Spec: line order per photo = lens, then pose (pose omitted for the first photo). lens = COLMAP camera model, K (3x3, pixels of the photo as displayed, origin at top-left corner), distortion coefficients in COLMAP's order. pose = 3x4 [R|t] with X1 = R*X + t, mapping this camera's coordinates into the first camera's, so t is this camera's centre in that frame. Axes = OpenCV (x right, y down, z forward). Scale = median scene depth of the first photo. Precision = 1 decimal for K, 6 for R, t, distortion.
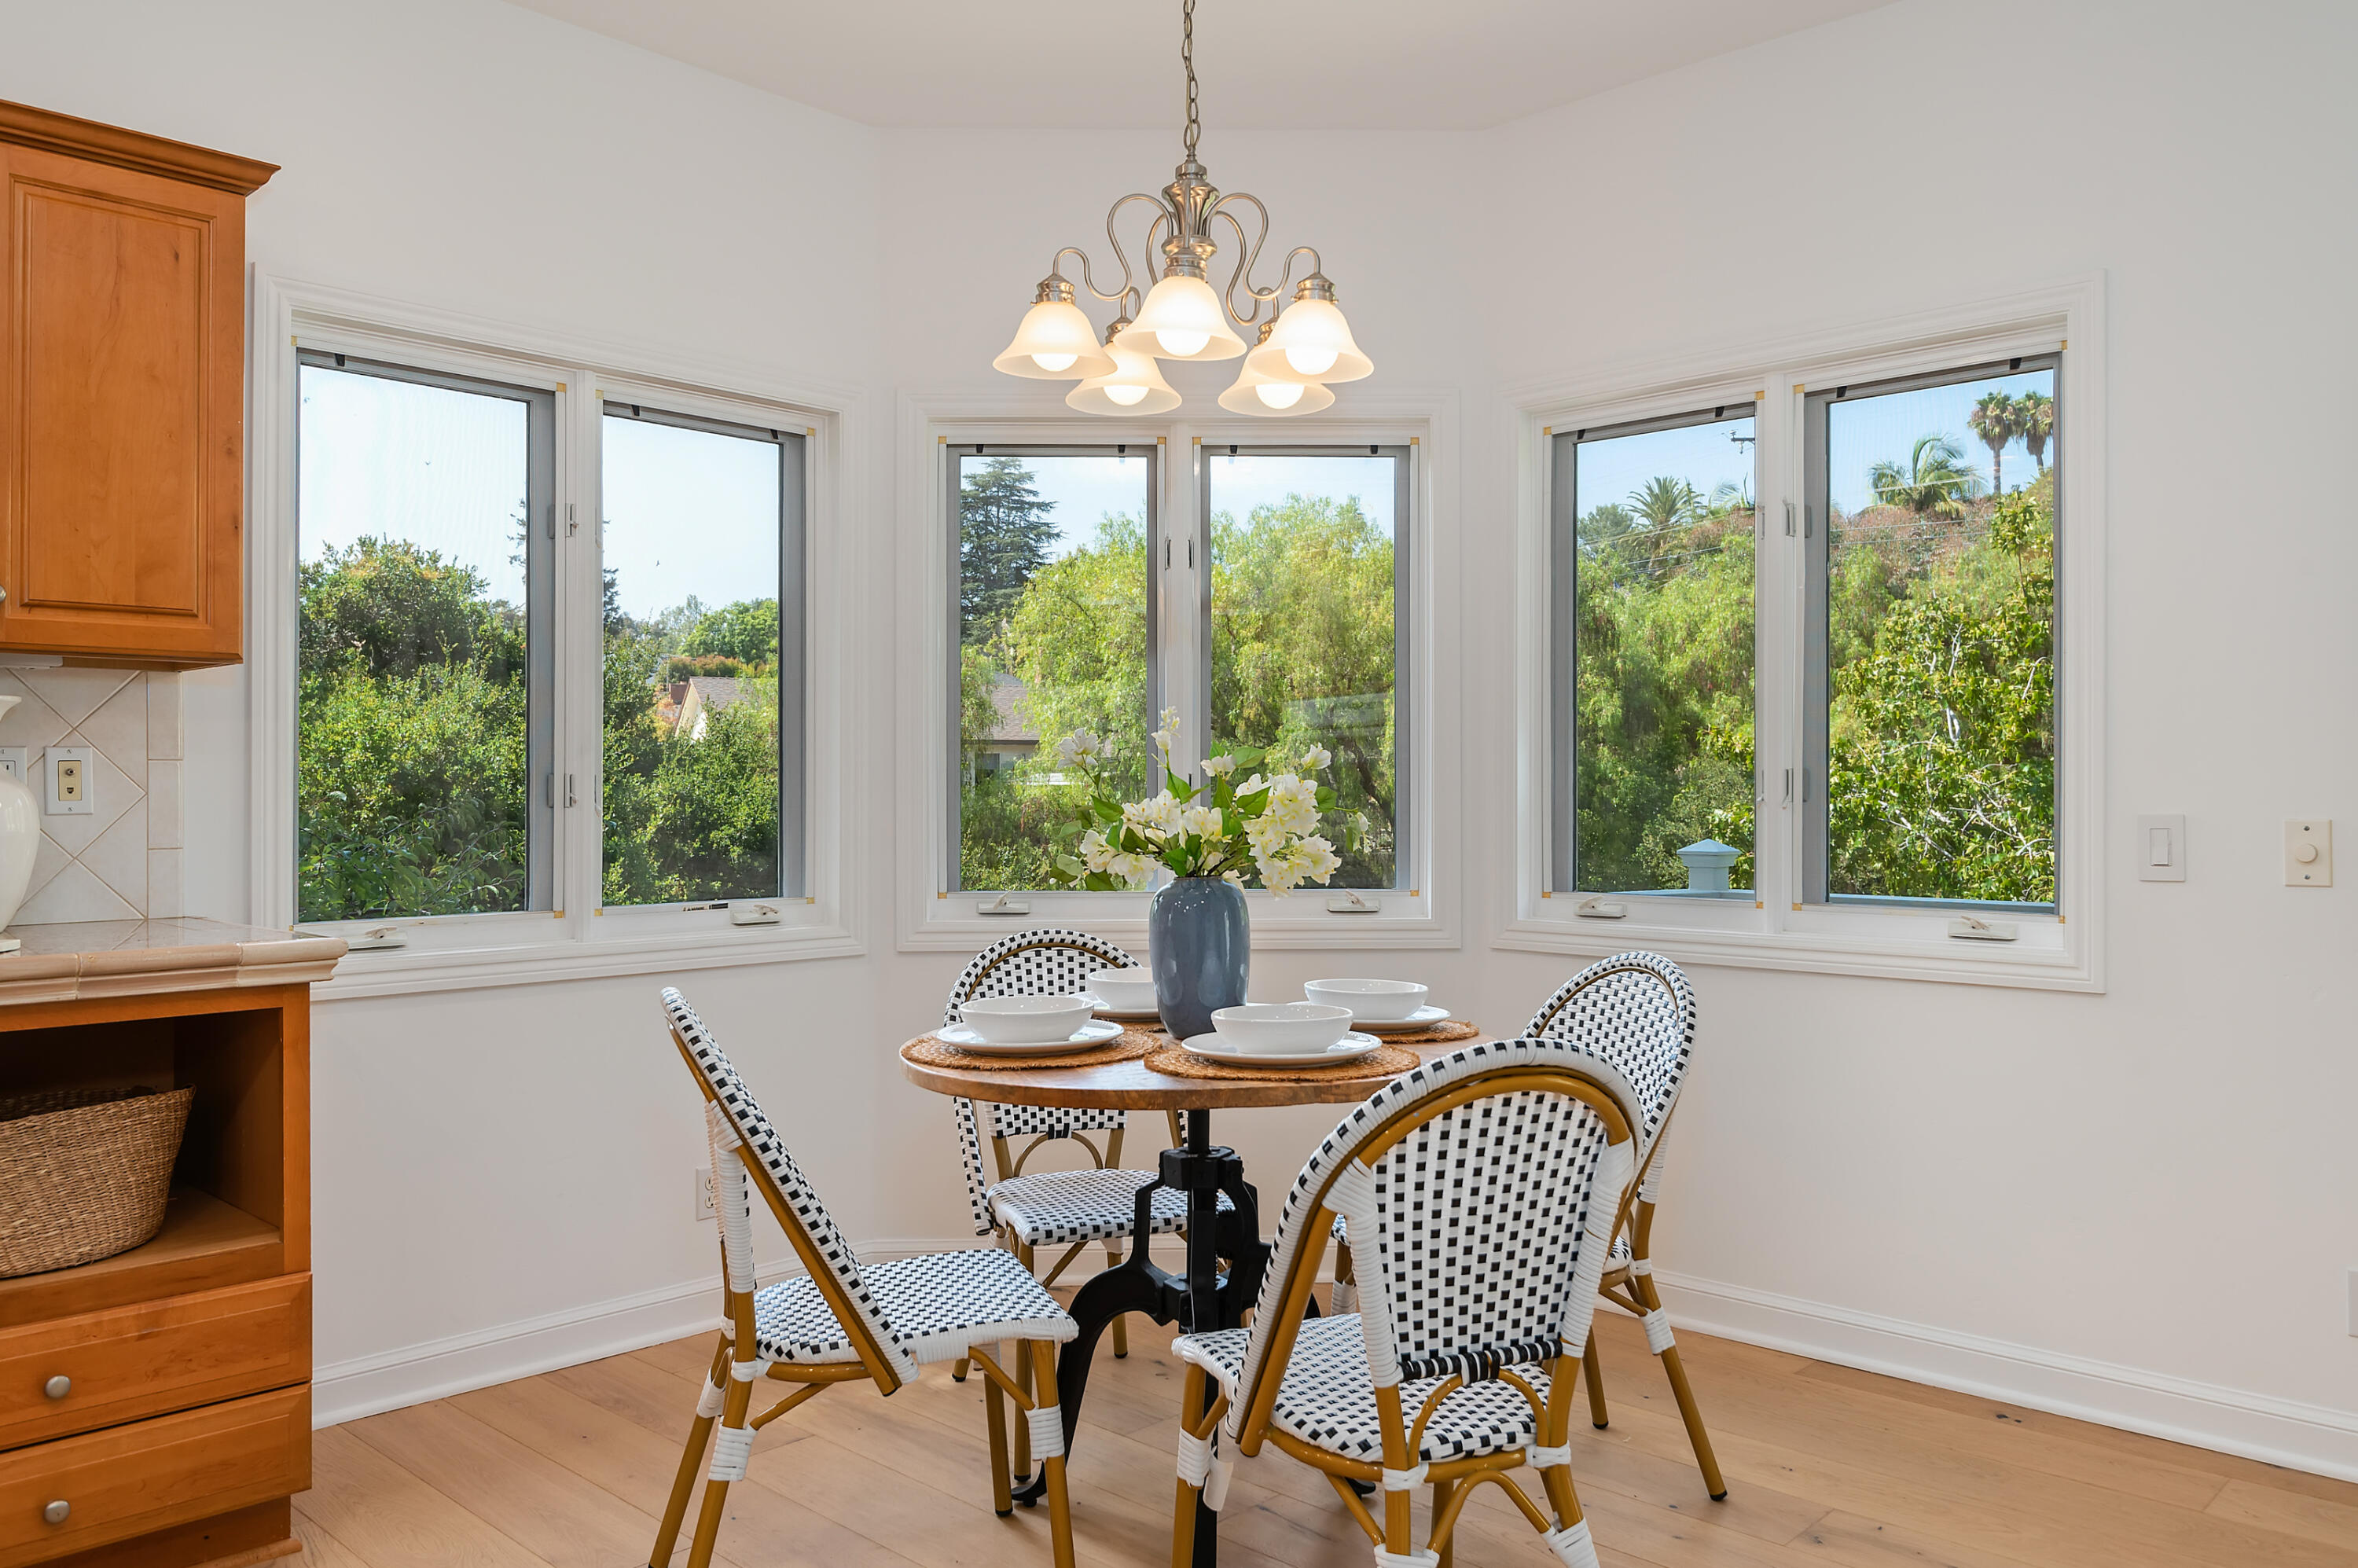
lens RADIAL K [[1781.2, 0, 1179.0], [0, 1781.2, 784.0], [0, 0, 1]] dist [-0.003577, -0.002465]
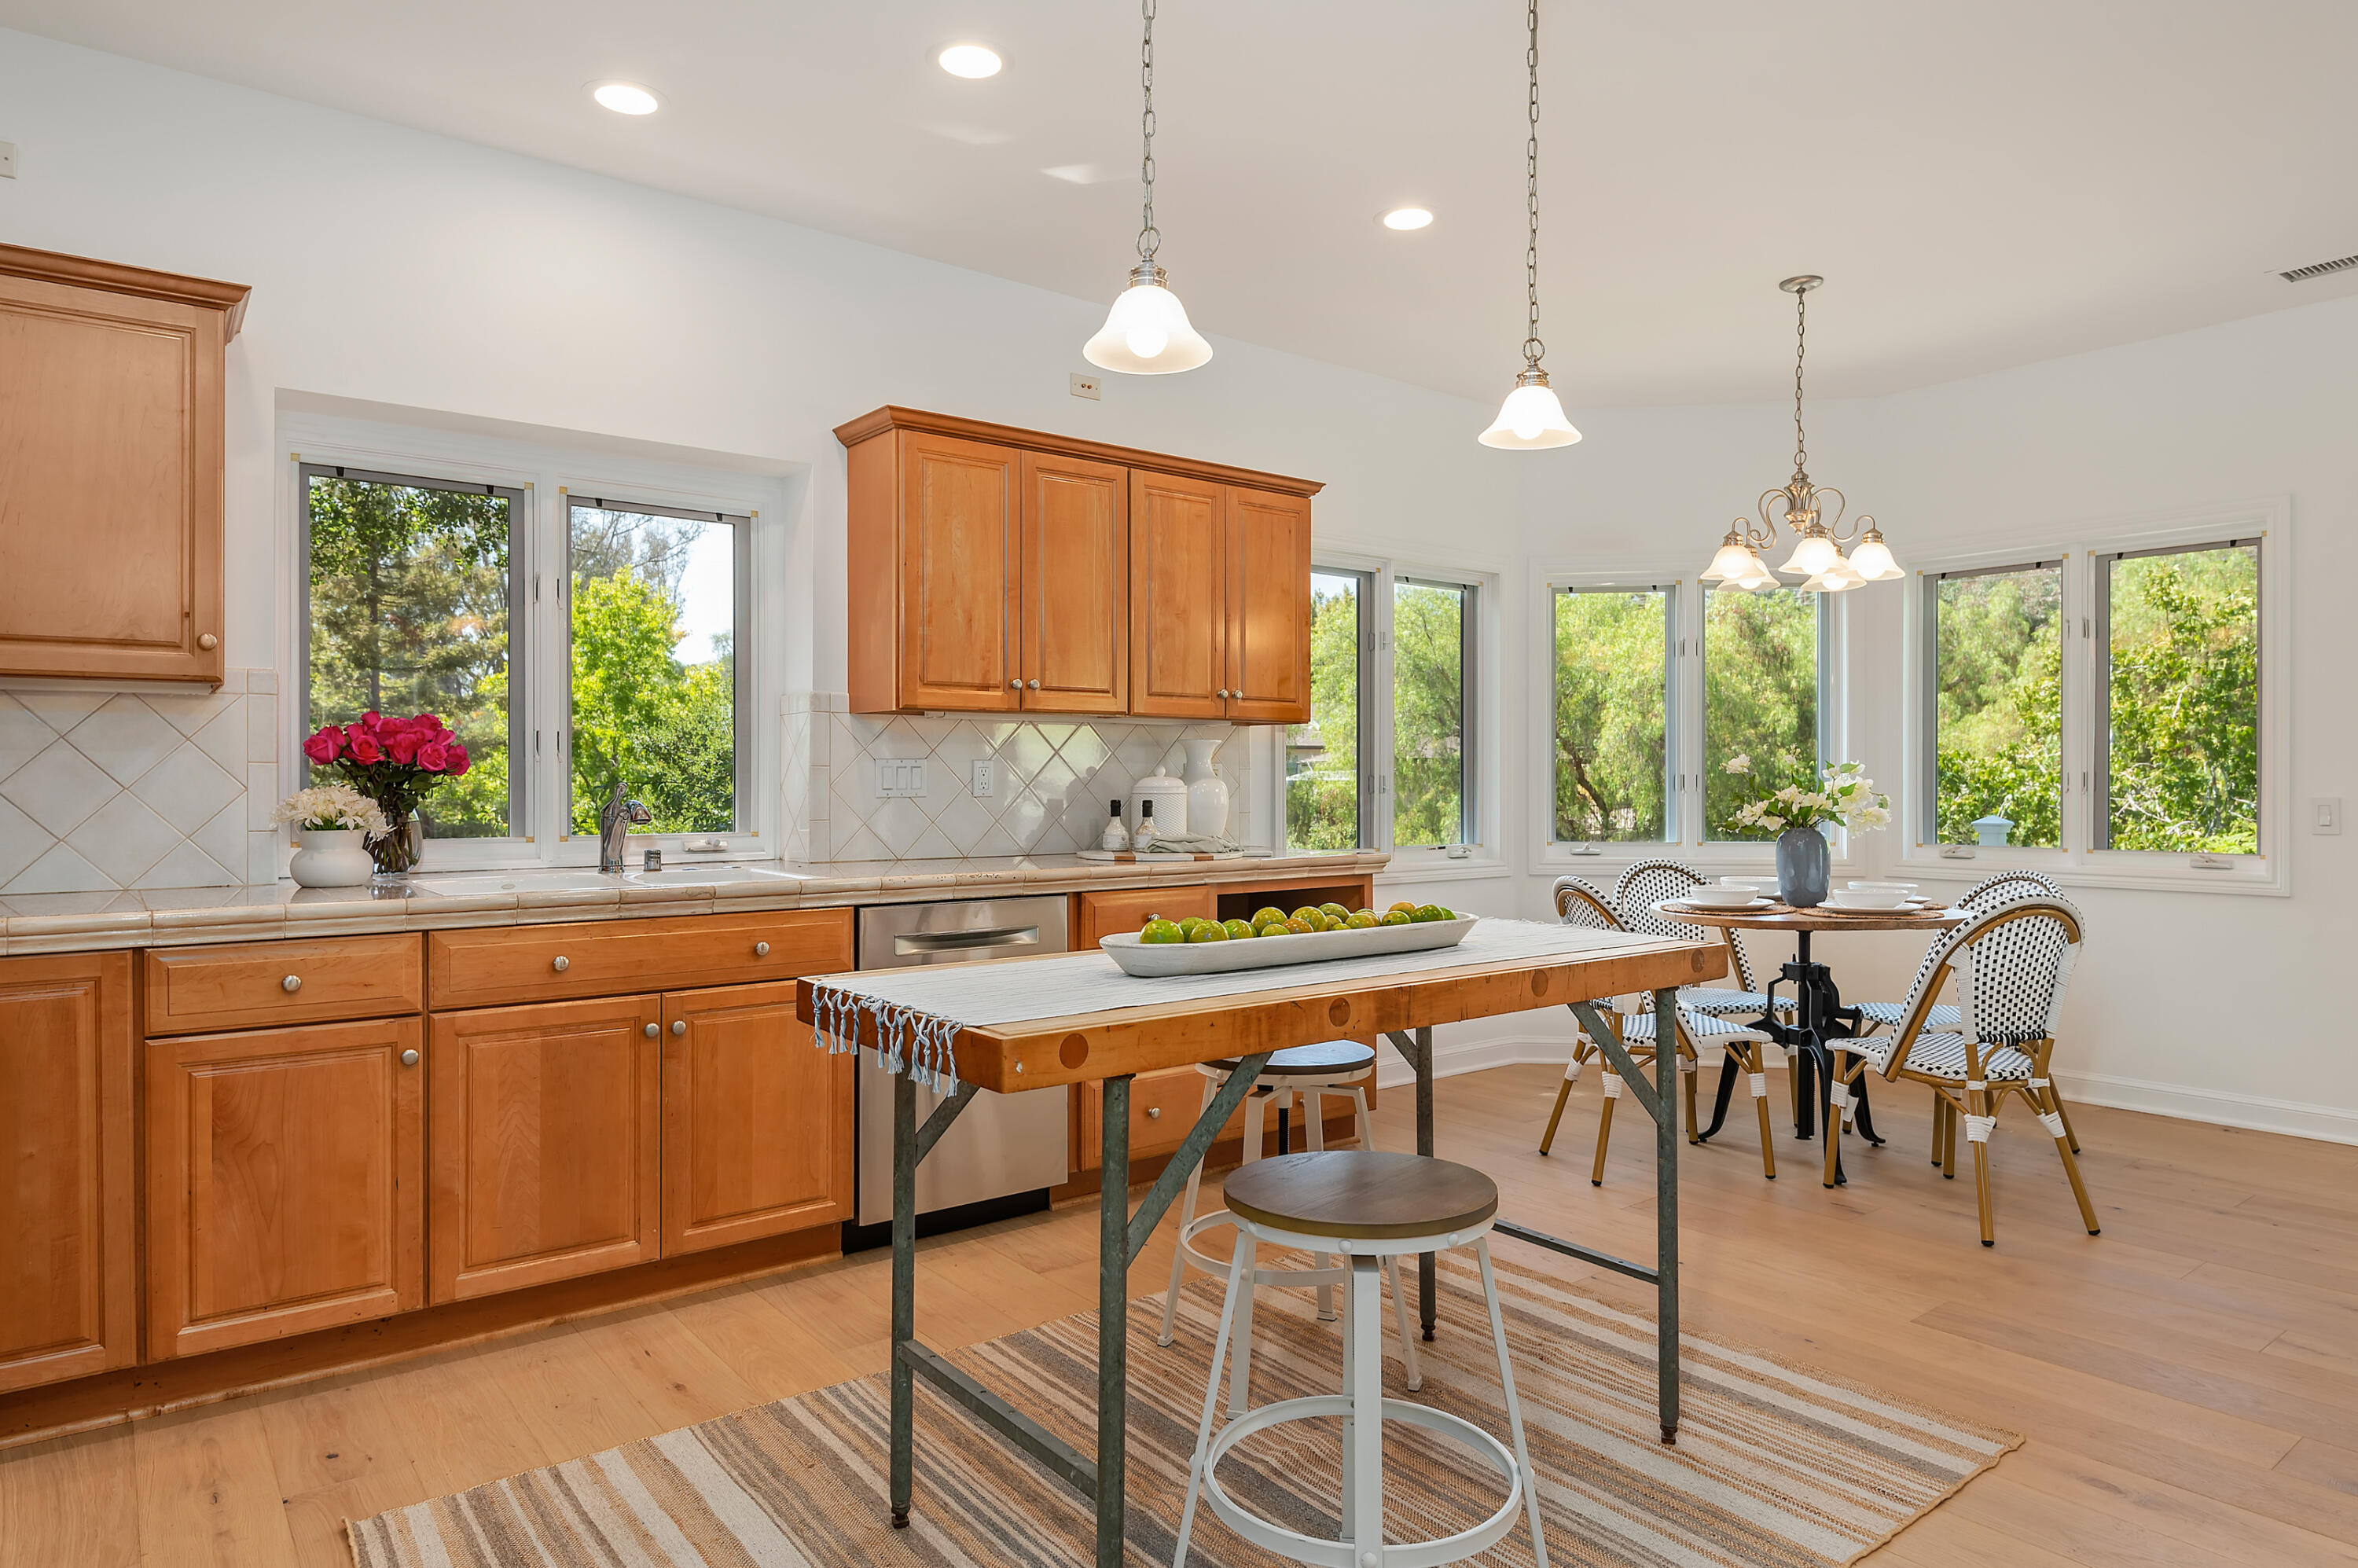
lens RADIAL K [[1409.8, 0, 1179.0], [0, 1409.8, 784.0], [0, 0, 1]] dist [-0.005525, -0.001224]
pose [[0.988639, 0.000077, -0.150309, -0.455546], [0.000484, 0.999993, 0.003695, -0.003206], [0.150309, -0.003726, 0.988632, -0.693342]]
